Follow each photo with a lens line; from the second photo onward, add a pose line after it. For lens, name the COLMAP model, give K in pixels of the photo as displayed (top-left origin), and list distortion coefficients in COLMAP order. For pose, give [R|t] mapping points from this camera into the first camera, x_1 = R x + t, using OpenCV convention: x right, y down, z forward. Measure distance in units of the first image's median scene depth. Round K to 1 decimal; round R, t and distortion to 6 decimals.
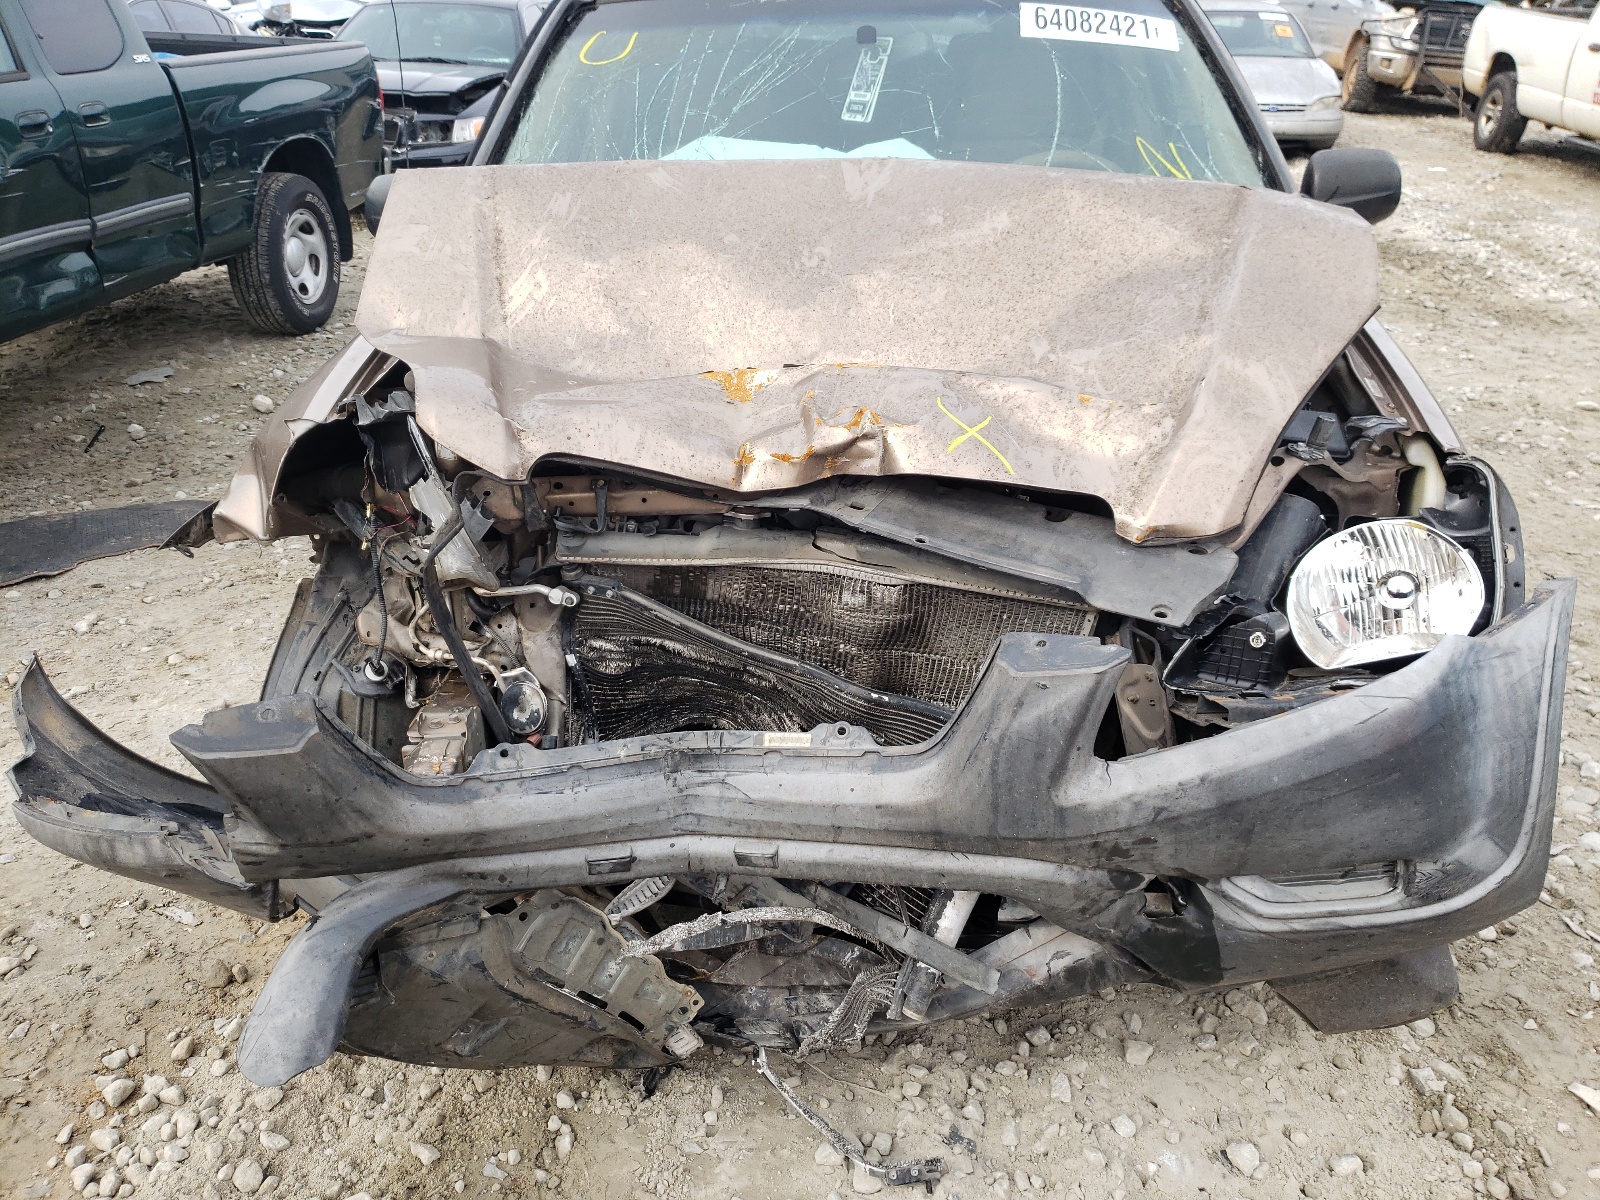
lens RADIAL K [[1319.4, 0, 799.2], [0, 1319.4, 598.6], [0, 0, 1]] dist [0.012677, 0.010384]
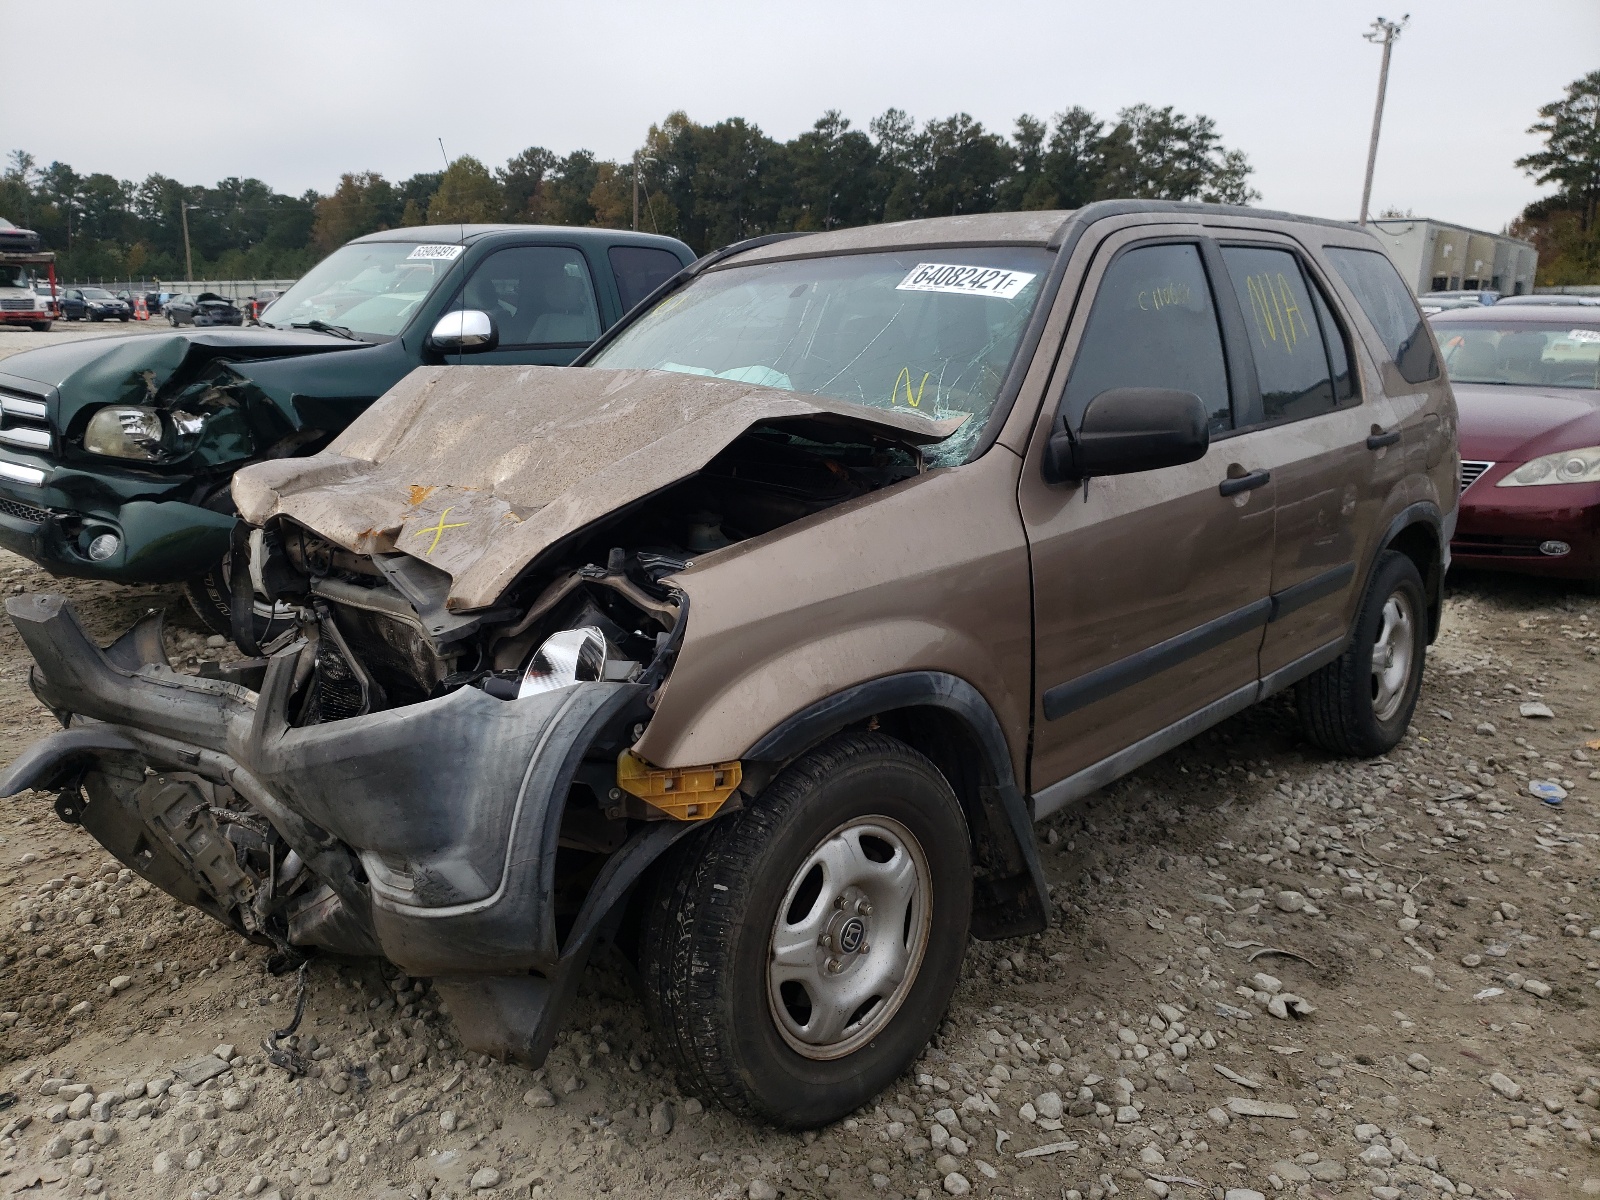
lens RADIAL K [[1278.4, 0, 708.6], [0, 1278.4, 640.7], [0, 0, 1]] dist [0.004776, 0.001868]
pose [[0.739224, 0.162347, -0.653598, 1.146739], [-0.285616, 0.954482, -0.085950, 0.020815], [0.609894, 0.250215, 0.751945, 0.176692]]
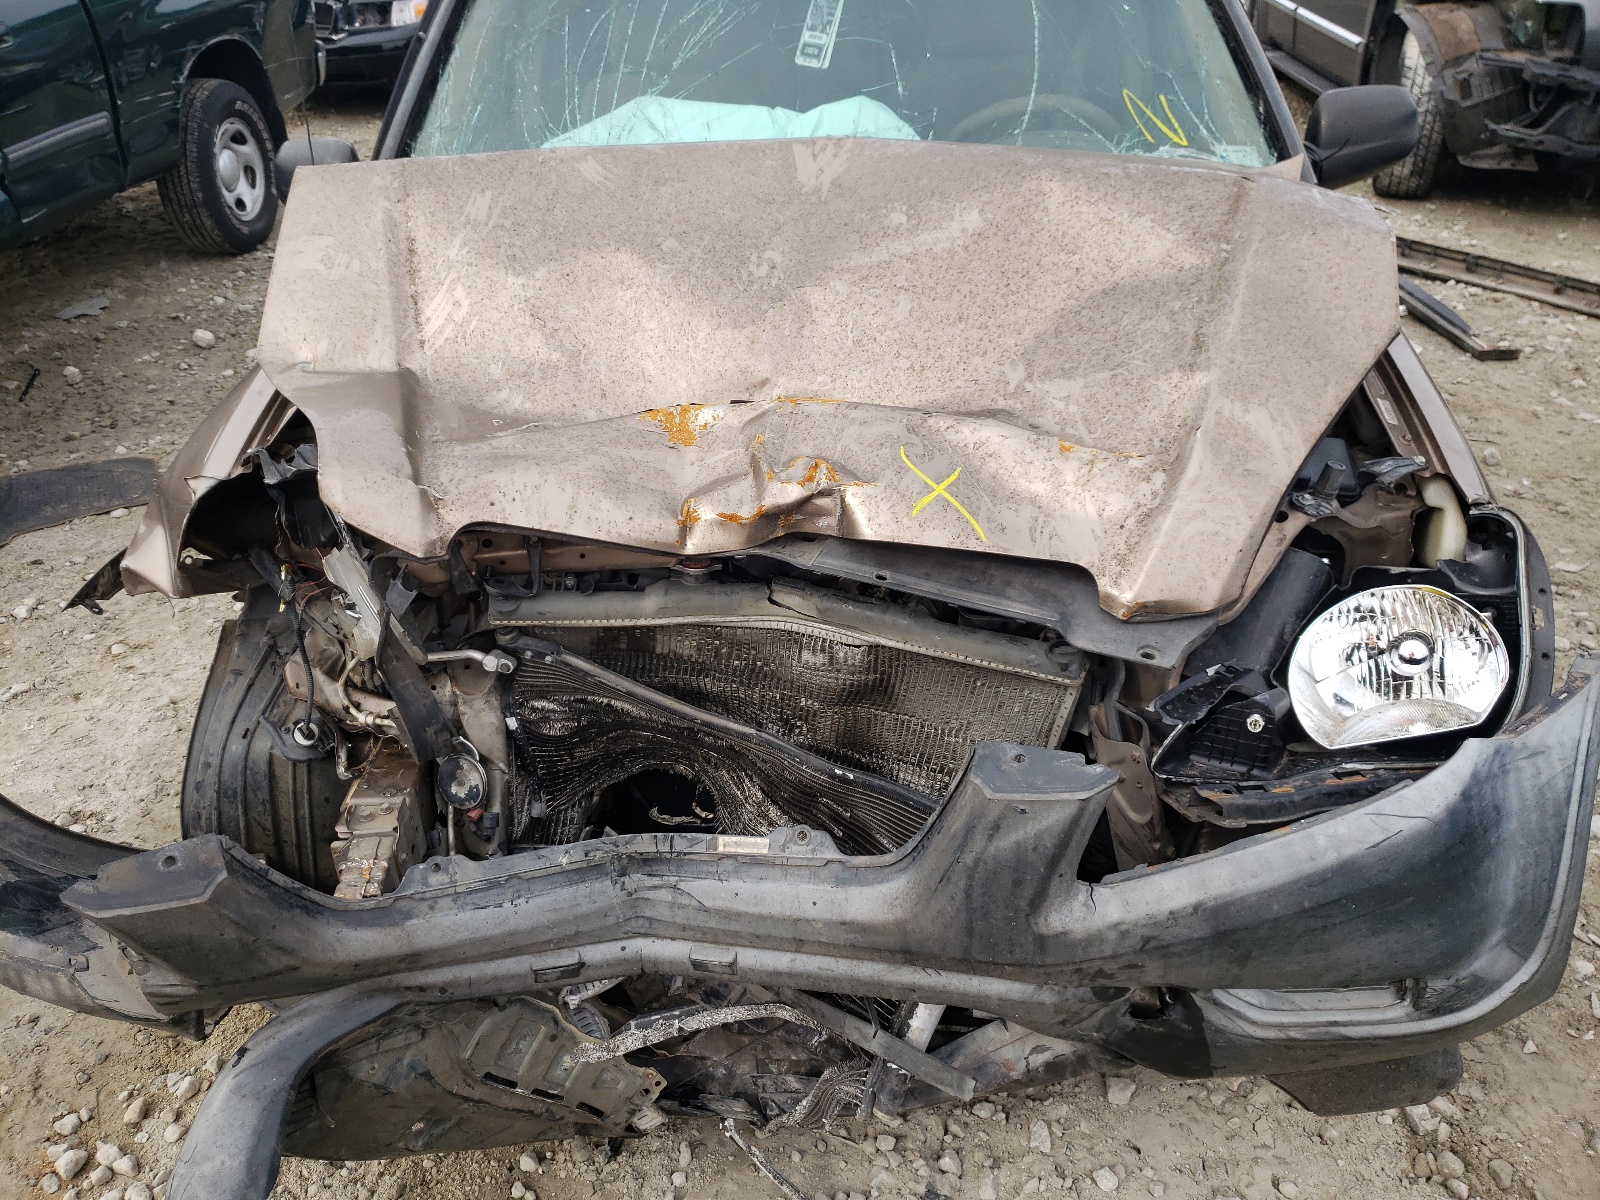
lens RADIAL K [[1307.6, 0, 769.8], [0, 1307.6, 601.4], [0, 0, 1]] dist [0.014625, 0.008504]
pose [[0.999650, -0.024725, -0.009451, 0.020089], [0.025651, 0.993001, 0.115288, -0.144201], [0.006534, -0.115490, 0.993287, 0.097337]]
